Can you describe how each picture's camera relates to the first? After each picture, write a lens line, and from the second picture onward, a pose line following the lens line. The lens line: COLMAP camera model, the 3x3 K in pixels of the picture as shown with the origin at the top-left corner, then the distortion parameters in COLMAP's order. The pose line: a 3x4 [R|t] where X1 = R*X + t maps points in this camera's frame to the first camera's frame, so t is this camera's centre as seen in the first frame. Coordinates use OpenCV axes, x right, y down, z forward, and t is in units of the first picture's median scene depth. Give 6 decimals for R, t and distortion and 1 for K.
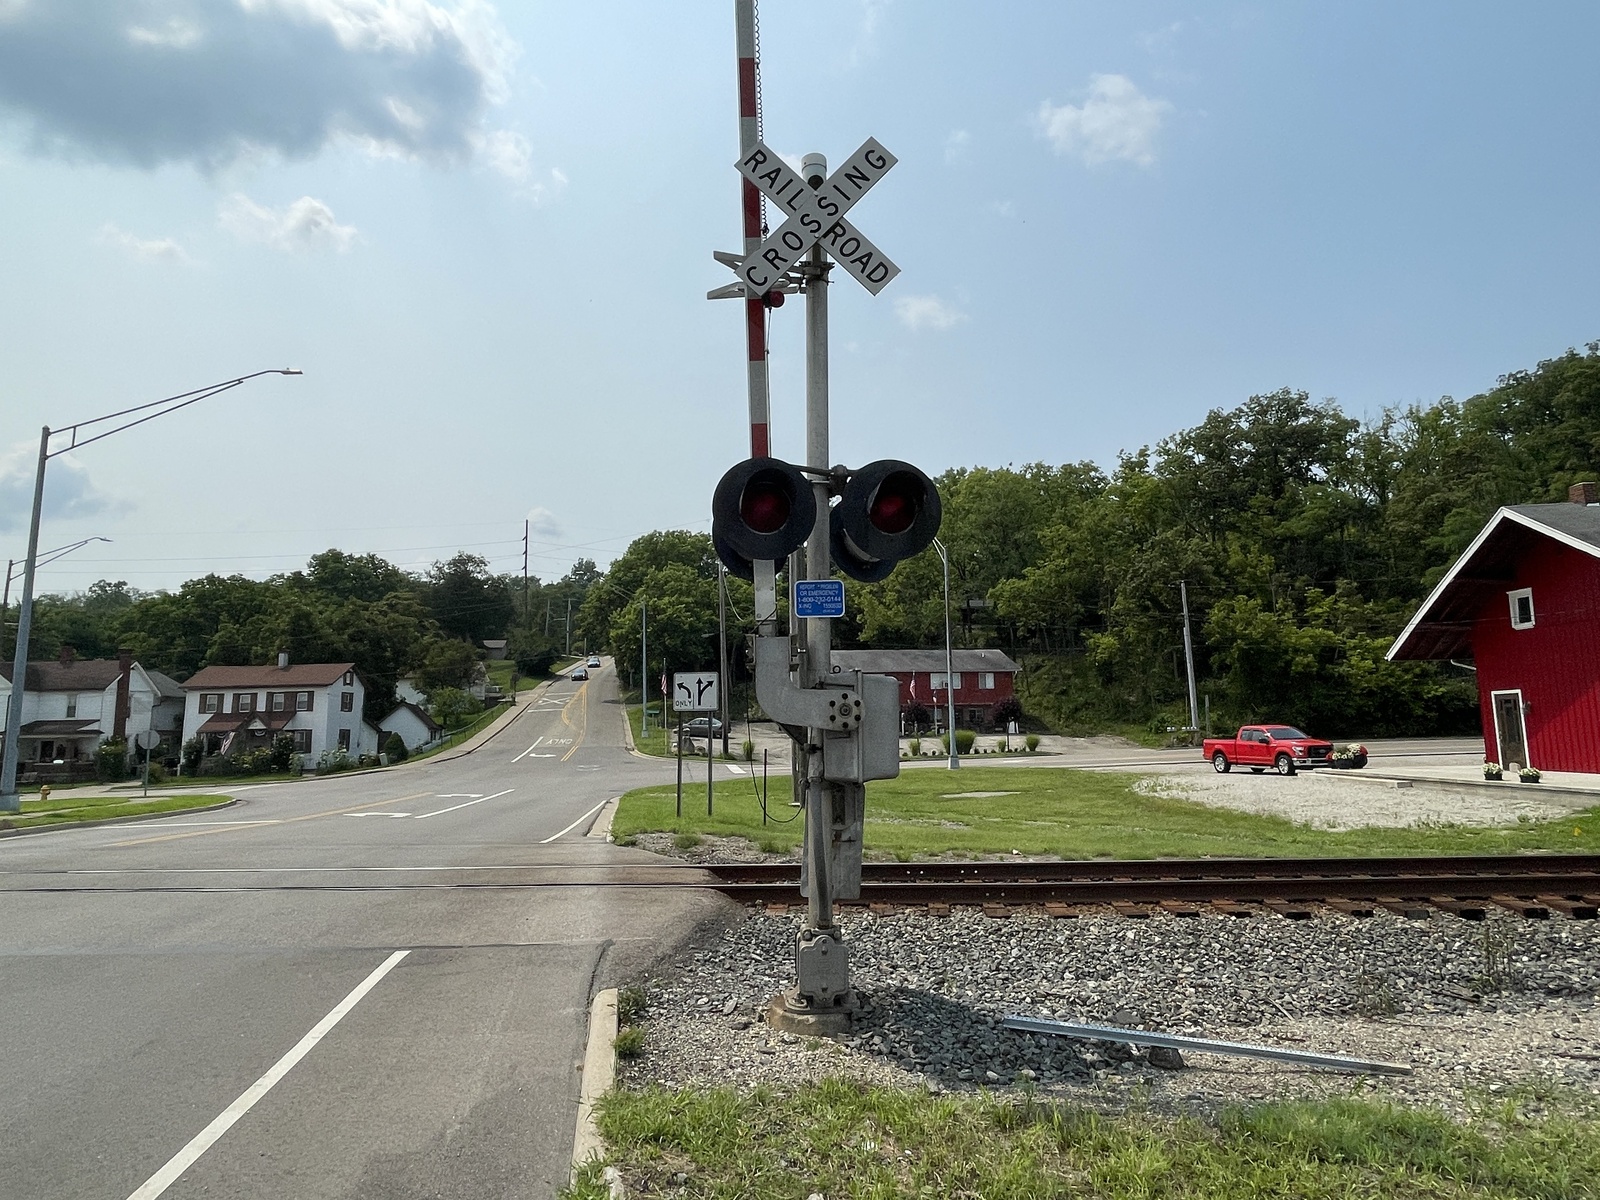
lens RADIAL K [[938.2, 0, 812.0], [0, 938.2, 599.1], [0, 0, 1]] dist [-0.000358, 0.000198]
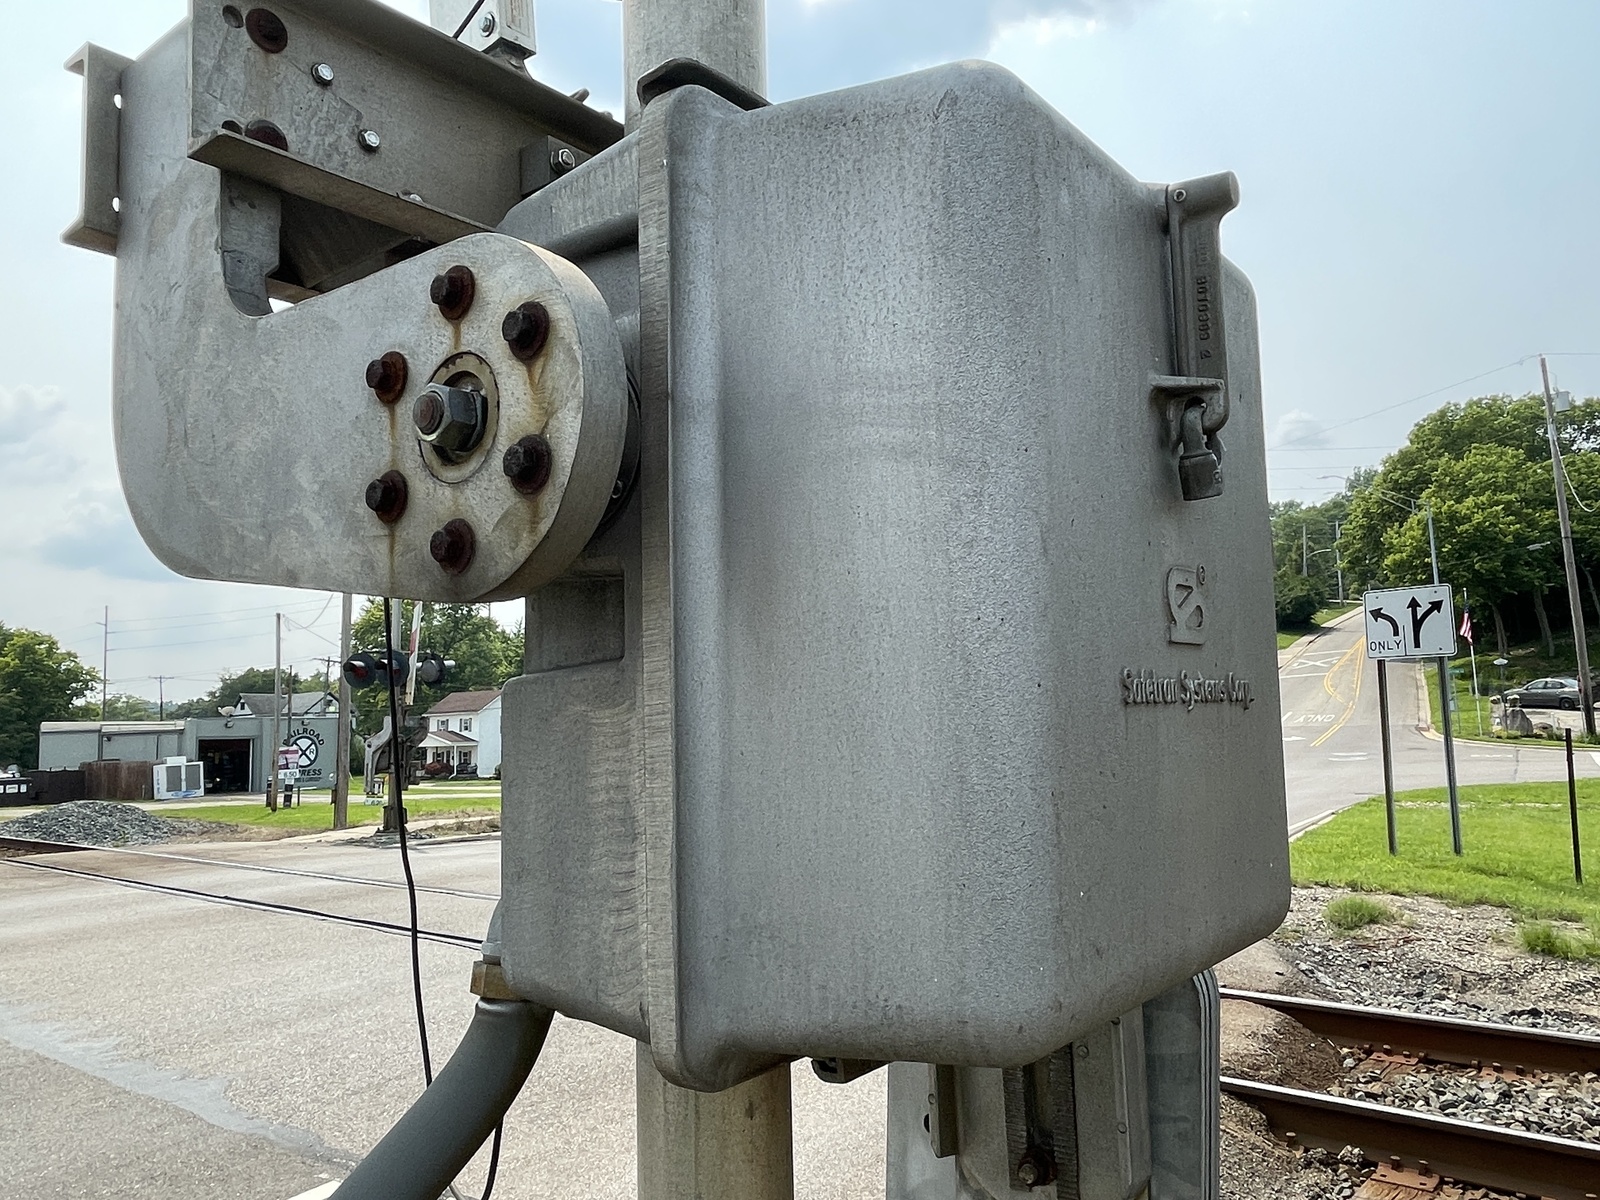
lens RADIAL K [[1192.8, 0, 814.8], [0, 1192.8, 599.5], [0, 0, 1]] dist [0.004098, 0.000060]
pose [[0.773340, -0.075615, -0.629466, 0.027295], [0.107206, 0.994161, 0.012286, 0.025063], [0.624862, -0.076984, 0.776931, 0.160168]]
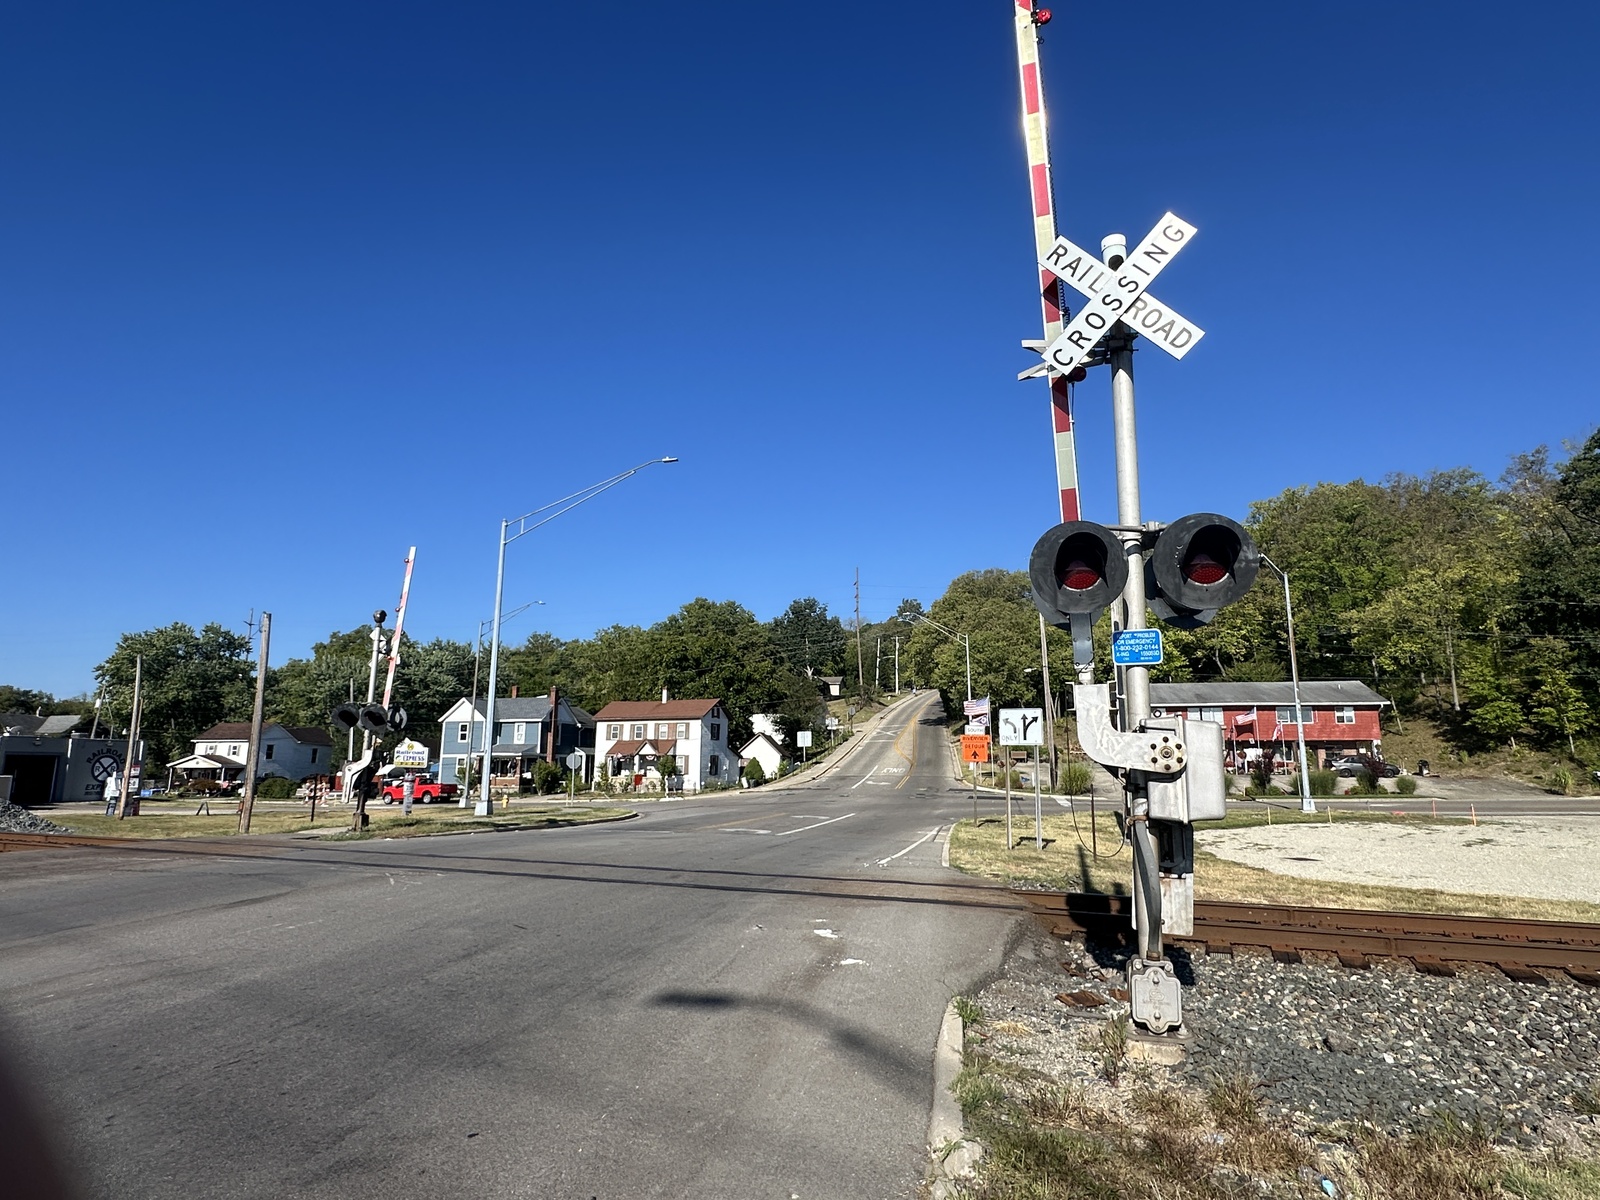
lens RADIAL K [[897.4, 0, 794.1], [0, 897.4, 598.9], [0, 0, 1]] dist [0.001524, 0.001048]
pose [[0.933053, -0.043393, -0.357112, 0.002160], [0.029060, 0.998546, -0.045407, -0.003765], [0.358563, 0.031990, 0.932957, -0.017920]]
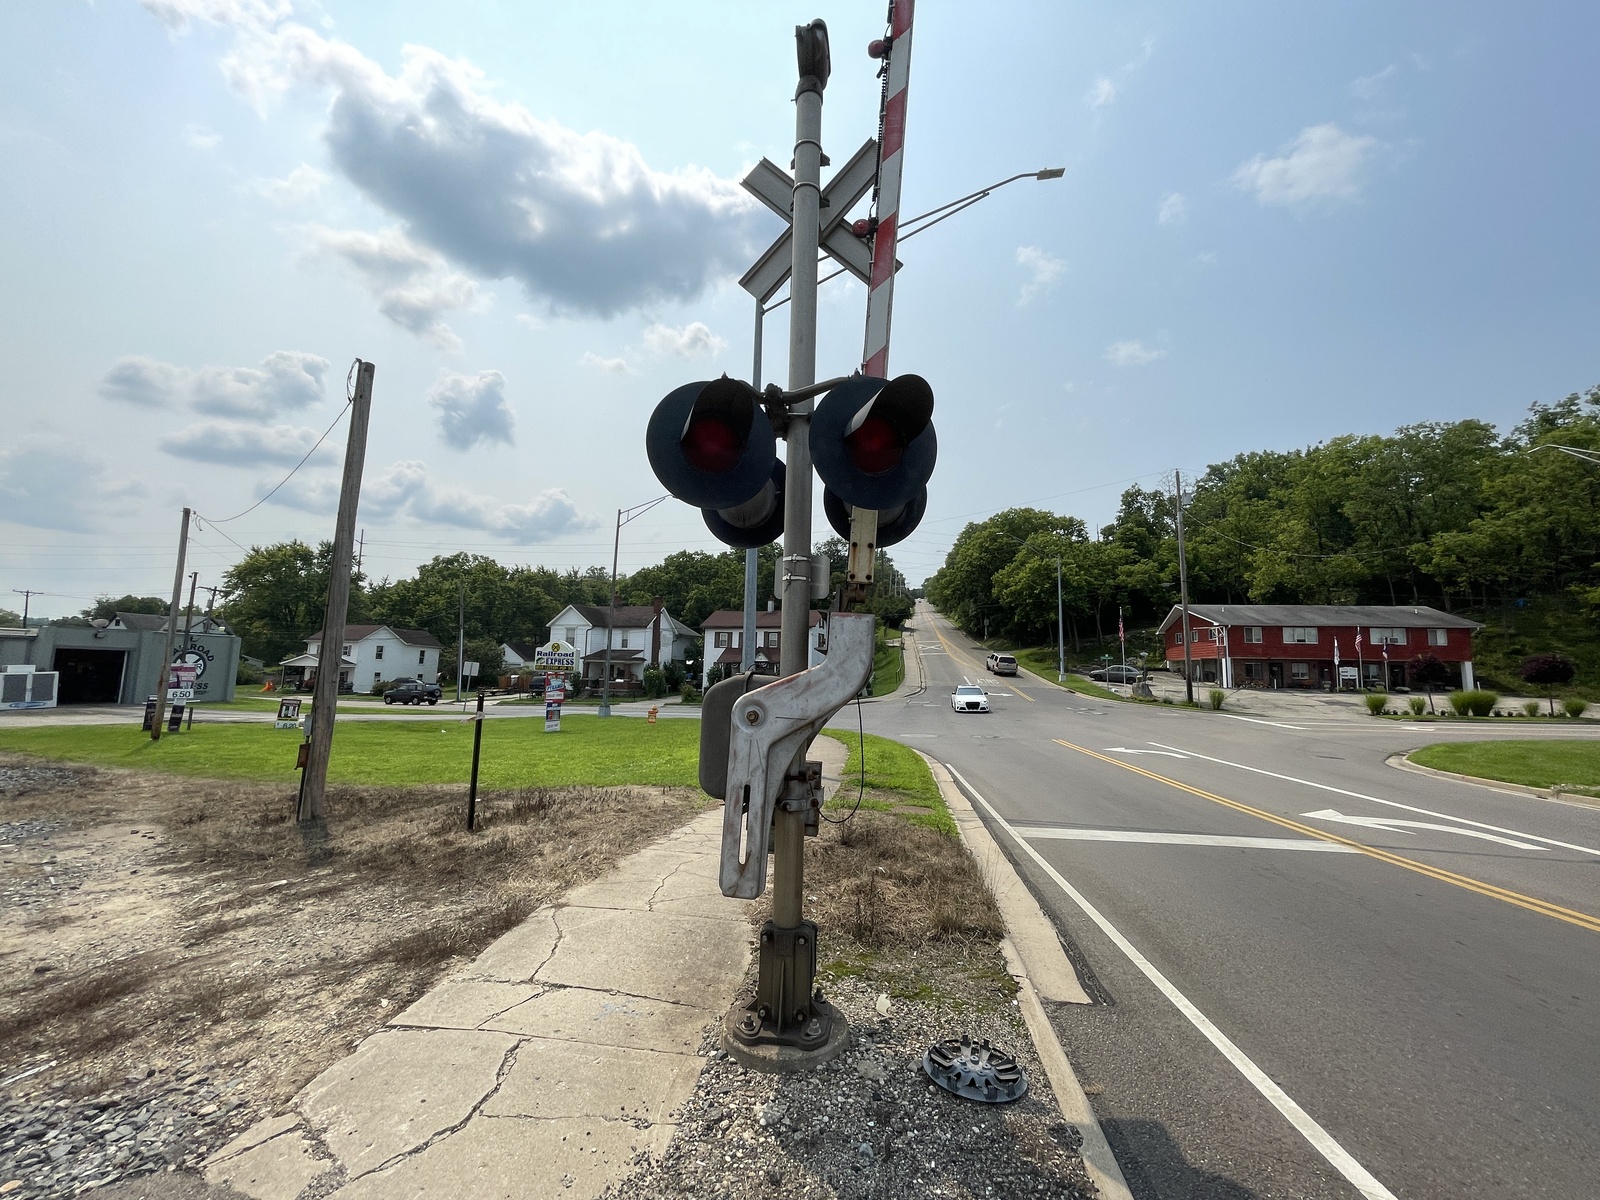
lens RADIAL K [[646.5, 0, 804.1], [0, 646.5, 599.4], [0, 0, 1]] dist [-0.002490, 0.000377]
pose [[0.950719, 0.005084, -0.310012, -0.522358], [0.003644, 0.999613, 0.027571, 0.065117], [0.310033, -0.027342, 0.950333, 0.413018]]
